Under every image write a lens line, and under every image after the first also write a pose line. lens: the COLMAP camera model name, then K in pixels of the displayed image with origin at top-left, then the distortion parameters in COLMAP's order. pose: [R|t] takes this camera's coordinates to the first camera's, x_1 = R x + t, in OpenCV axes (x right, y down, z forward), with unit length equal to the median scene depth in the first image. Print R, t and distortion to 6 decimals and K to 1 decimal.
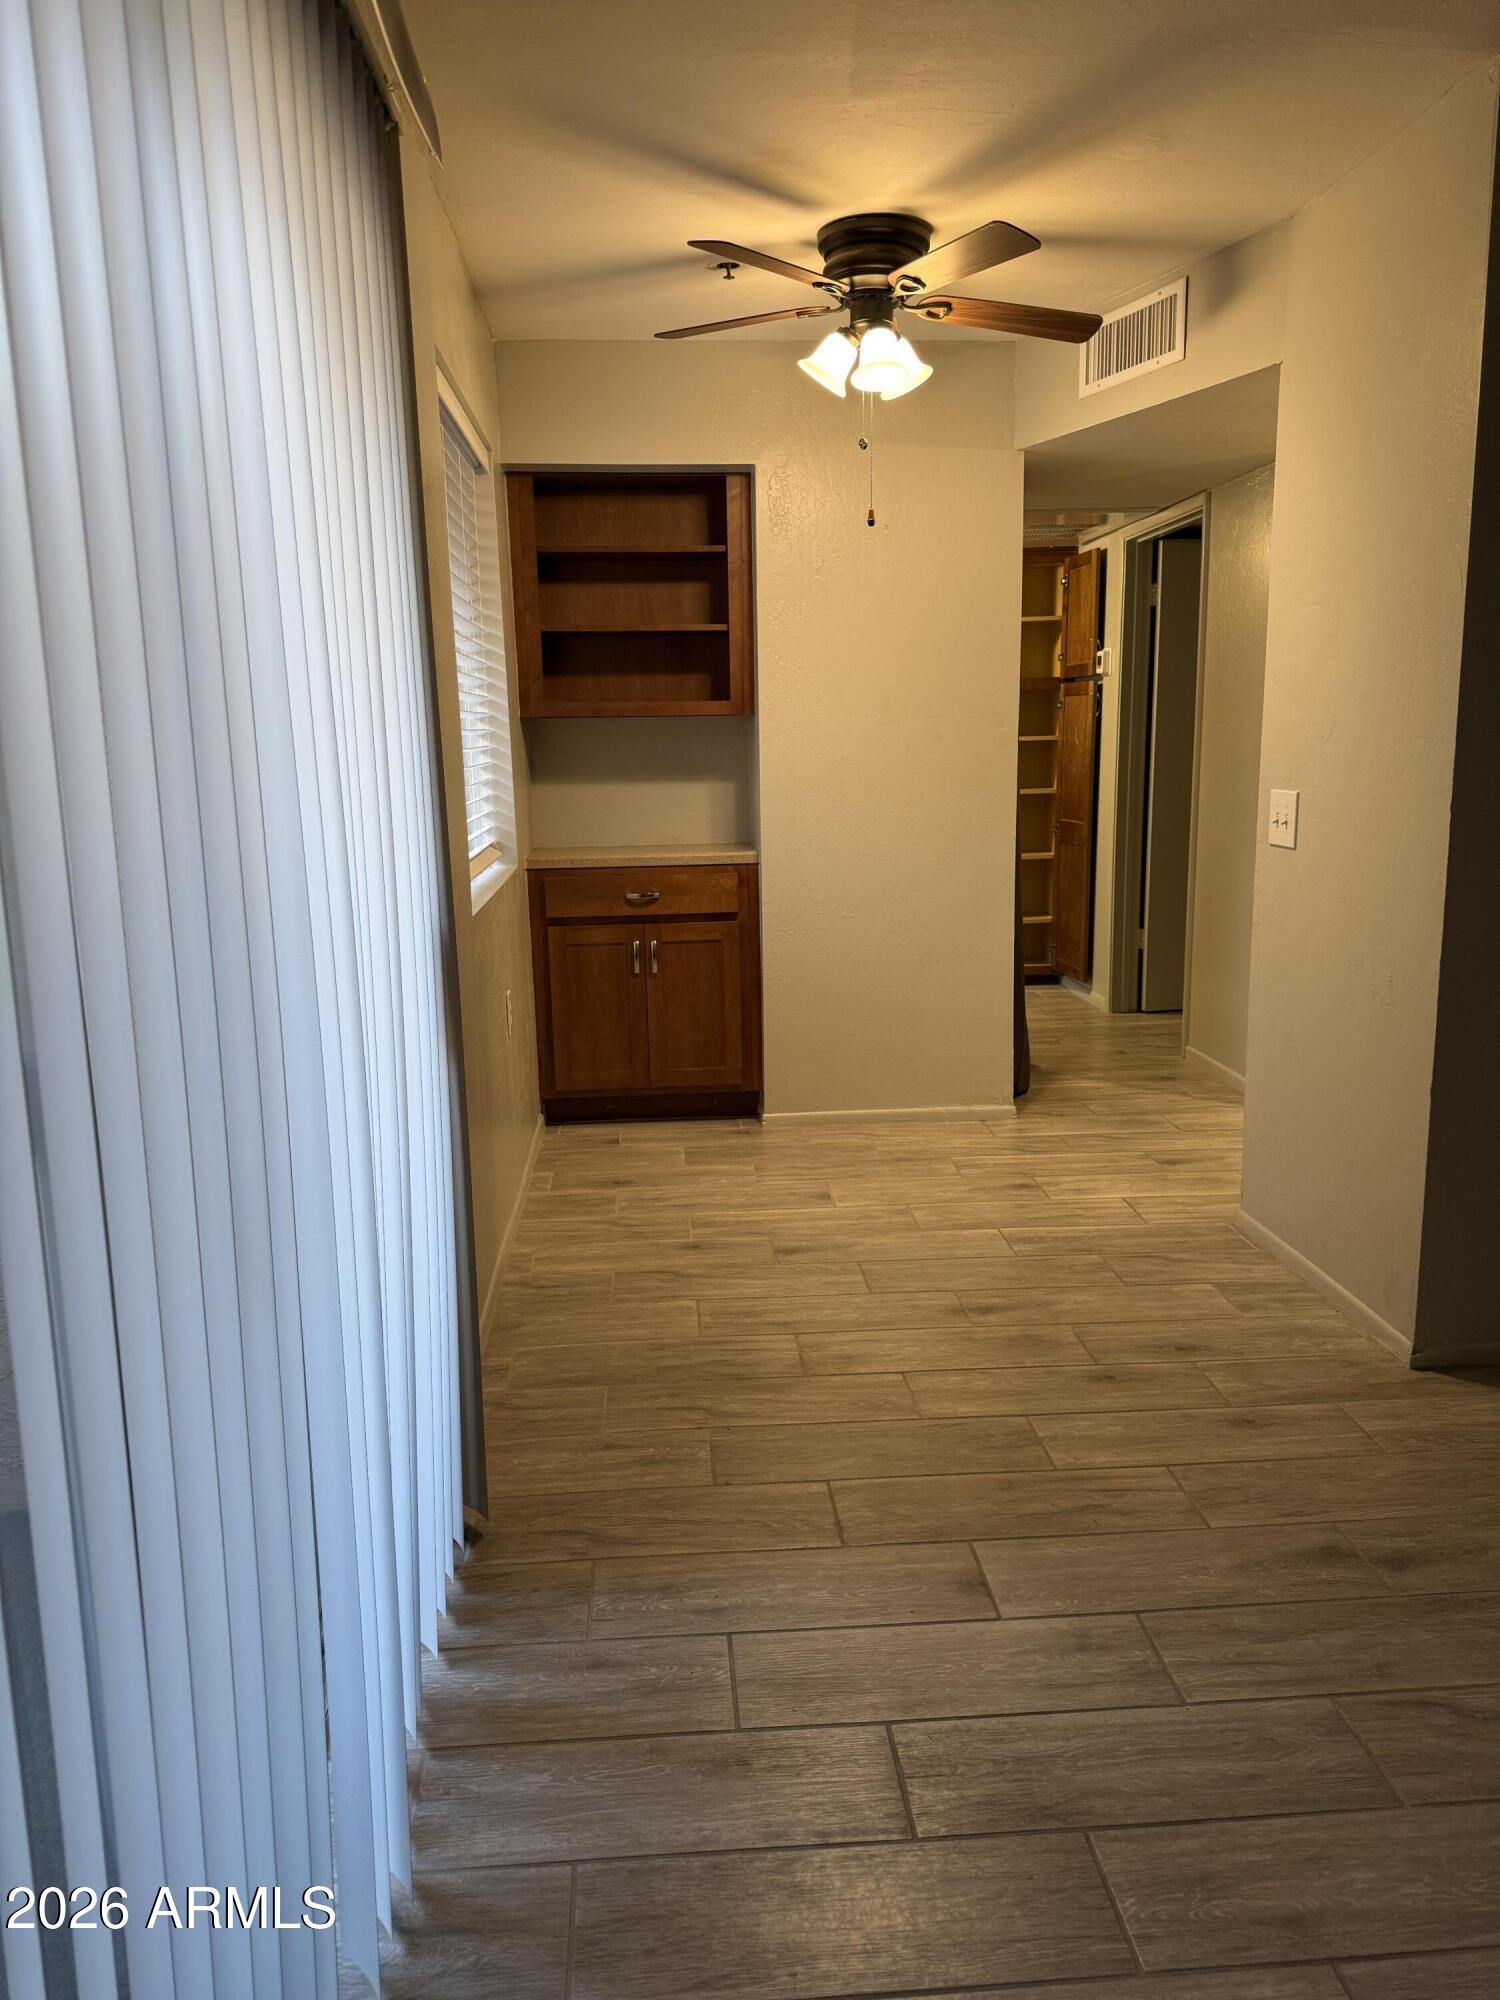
lens RADIAL K [[1407.5, 0, 745.5], [0, 1407.5, 1000.8], [0, 0, 1]] dist [0.051263, -0.053707]
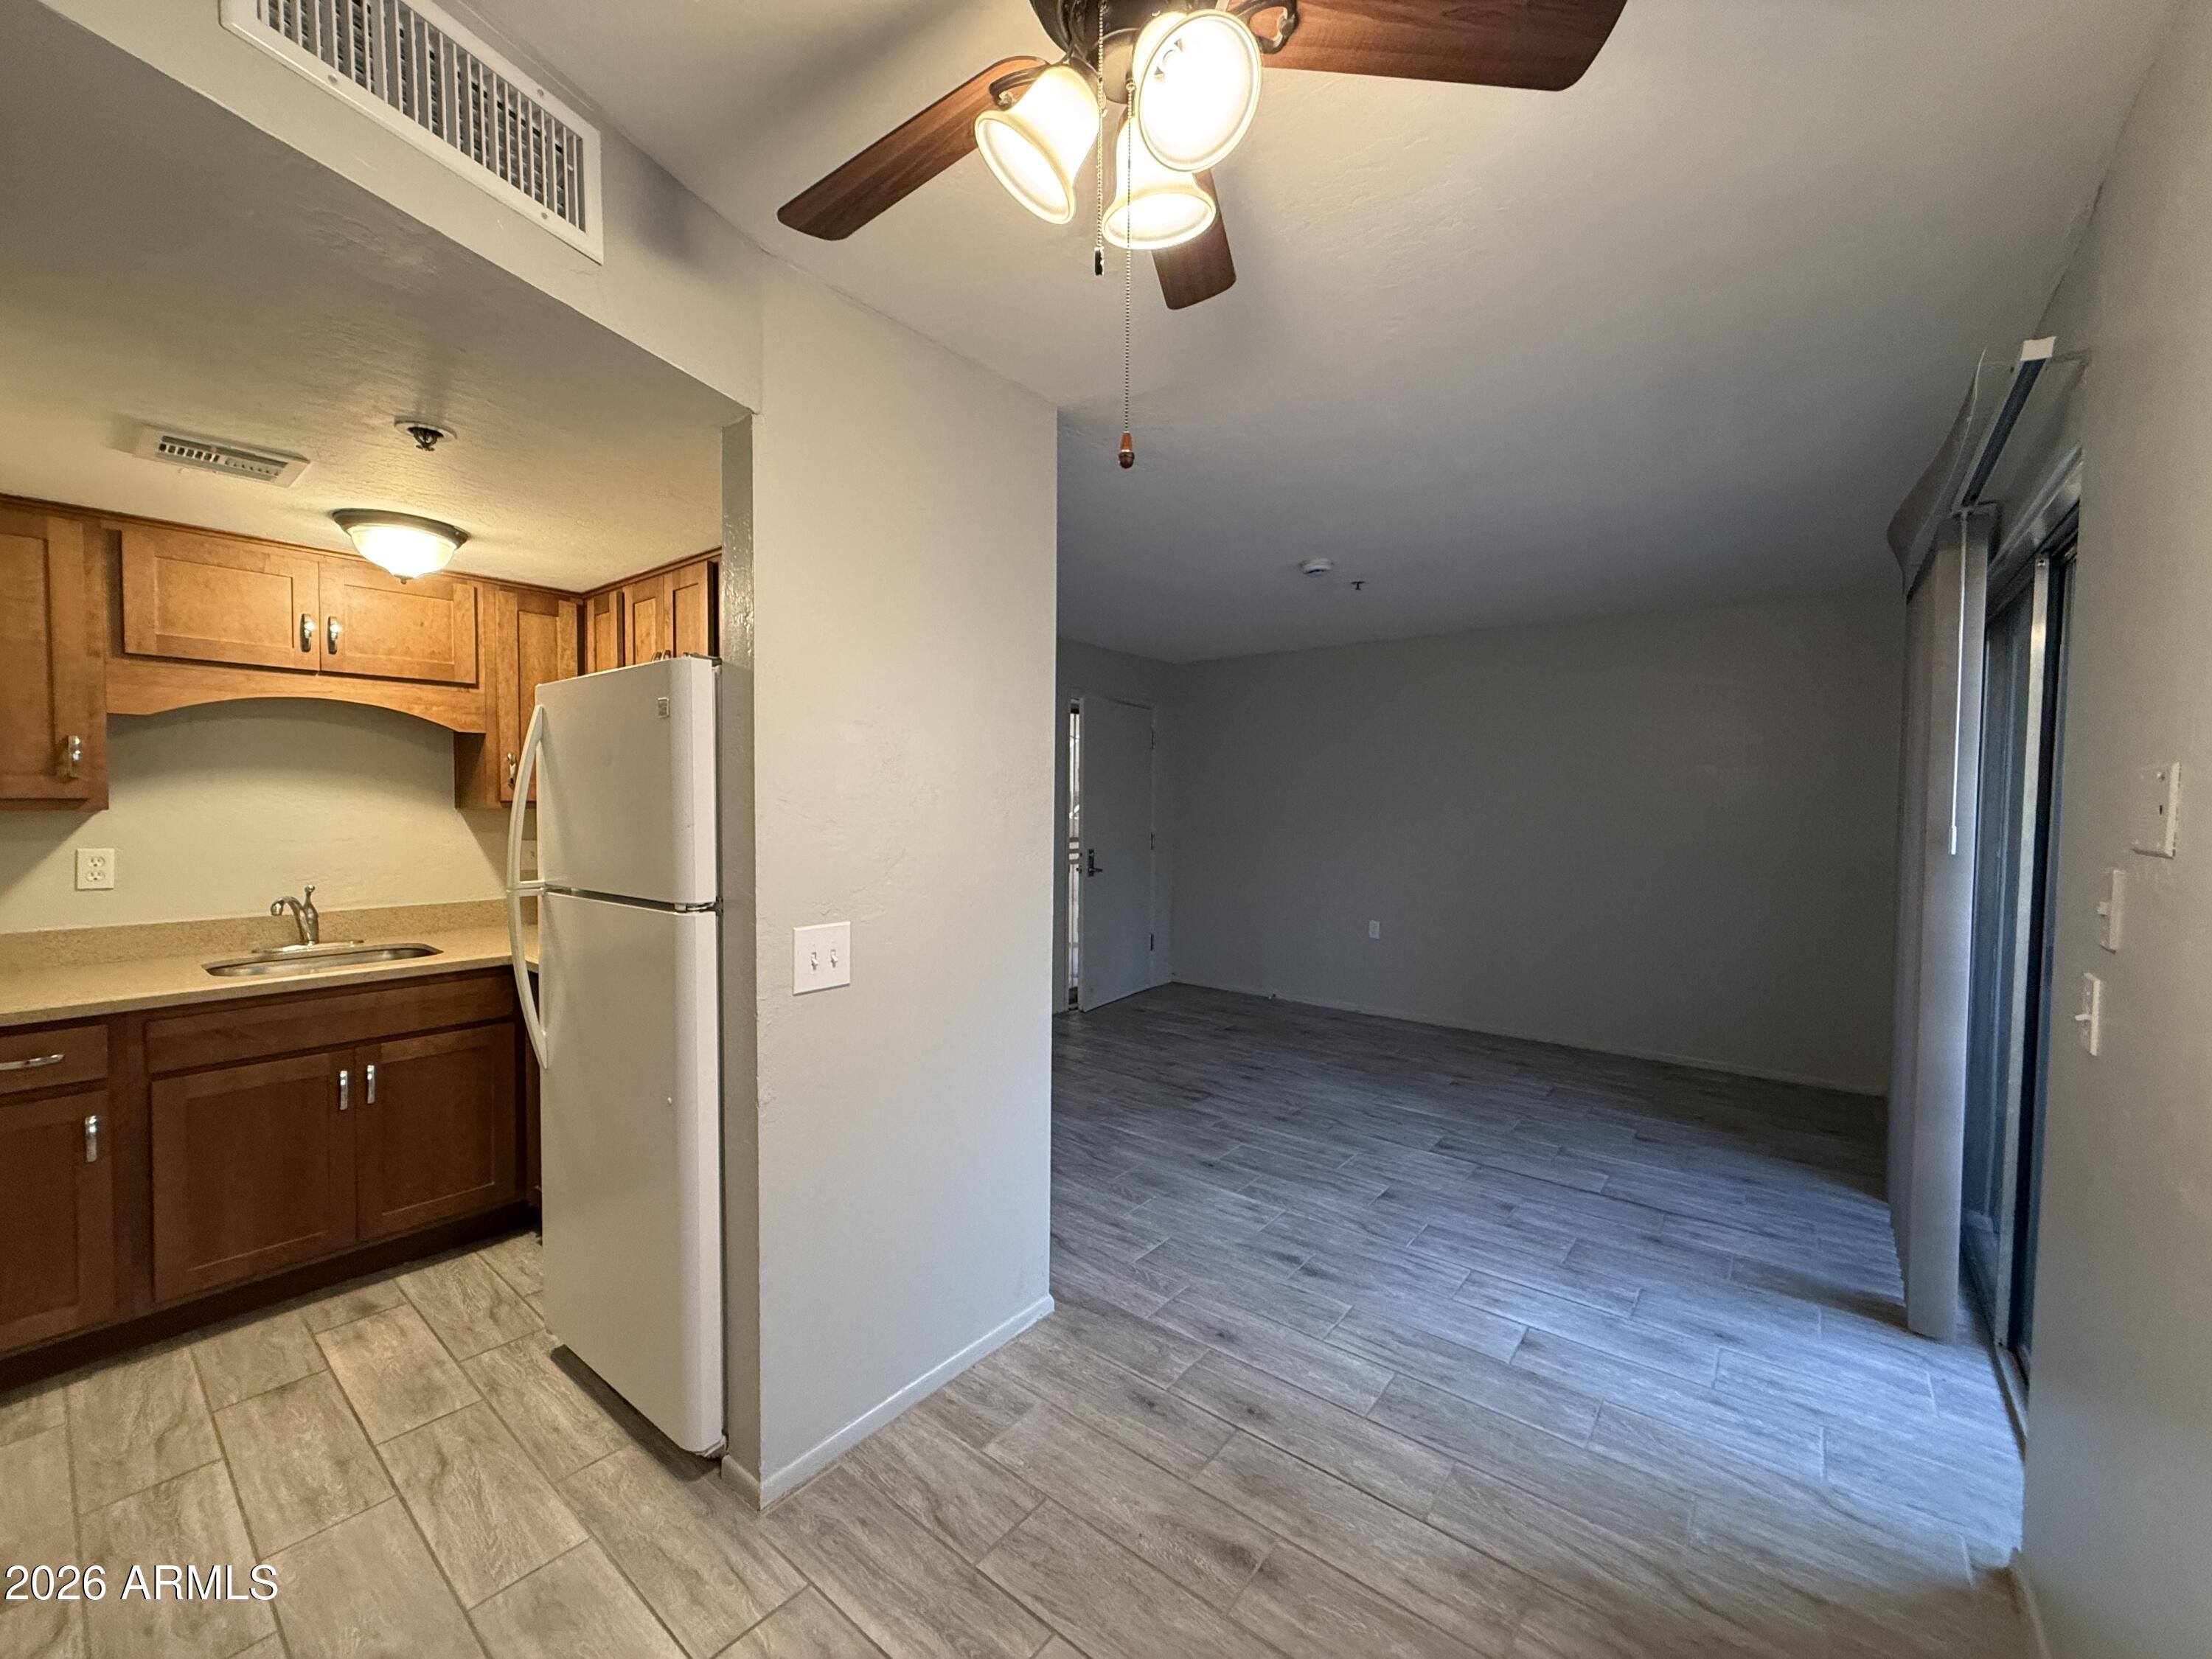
lens RADIAL K [[882.2, 0, 1105.2], [0, 882.2, 832.2], [0, 0, 1]] dist [-0.000696, 0.000146]
pose [[-0.735307, -0.012768, 0.677614, -0.108835], [0.134931, 0.977049, 0.164830, -0.269515], [-0.664167, 0.212632, -0.716708, 1.266558]]
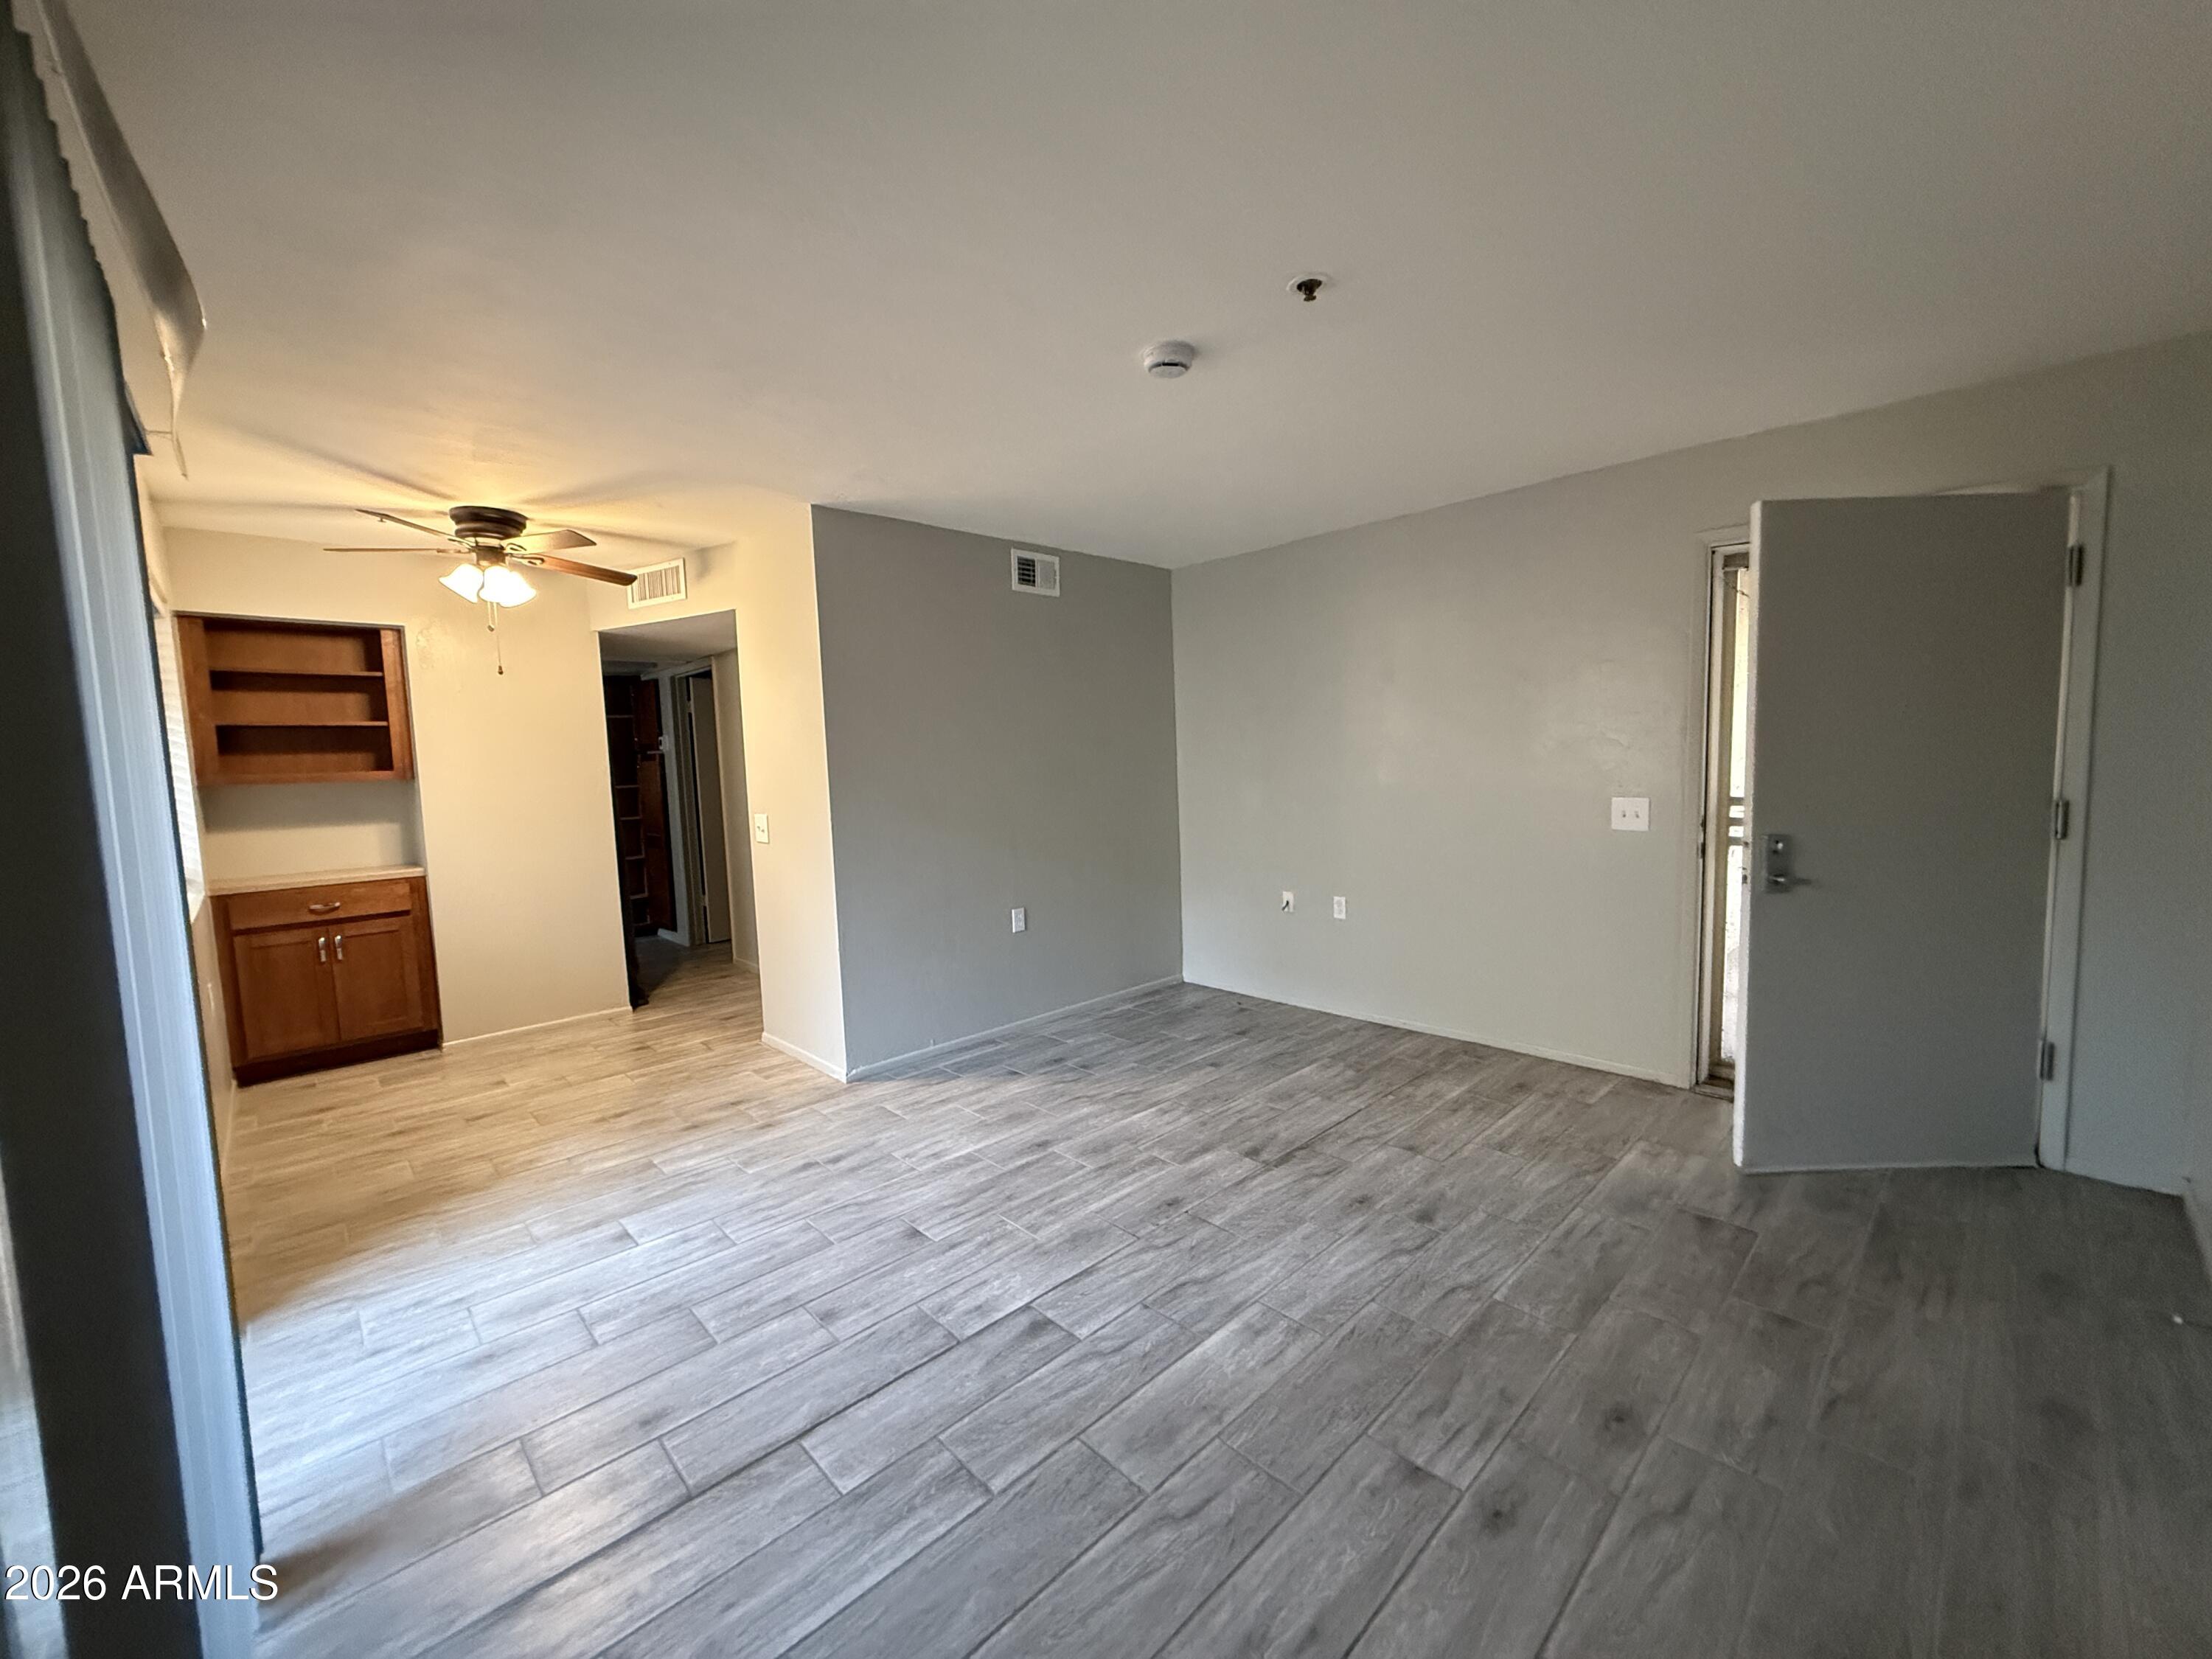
lens RADIAL K [[882.2, 0, 1106.5], [0, 882.2, 824.9], [0, 0, 1]] dist [-0.000696, 0.000146]
pose [[0.767954, -0.058115, 0.637863, -0.041266], [0.138769, 0.987318, -0.077118, 0.030158], [-0.625292, 0.147739, 0.766279, -0.256780]]
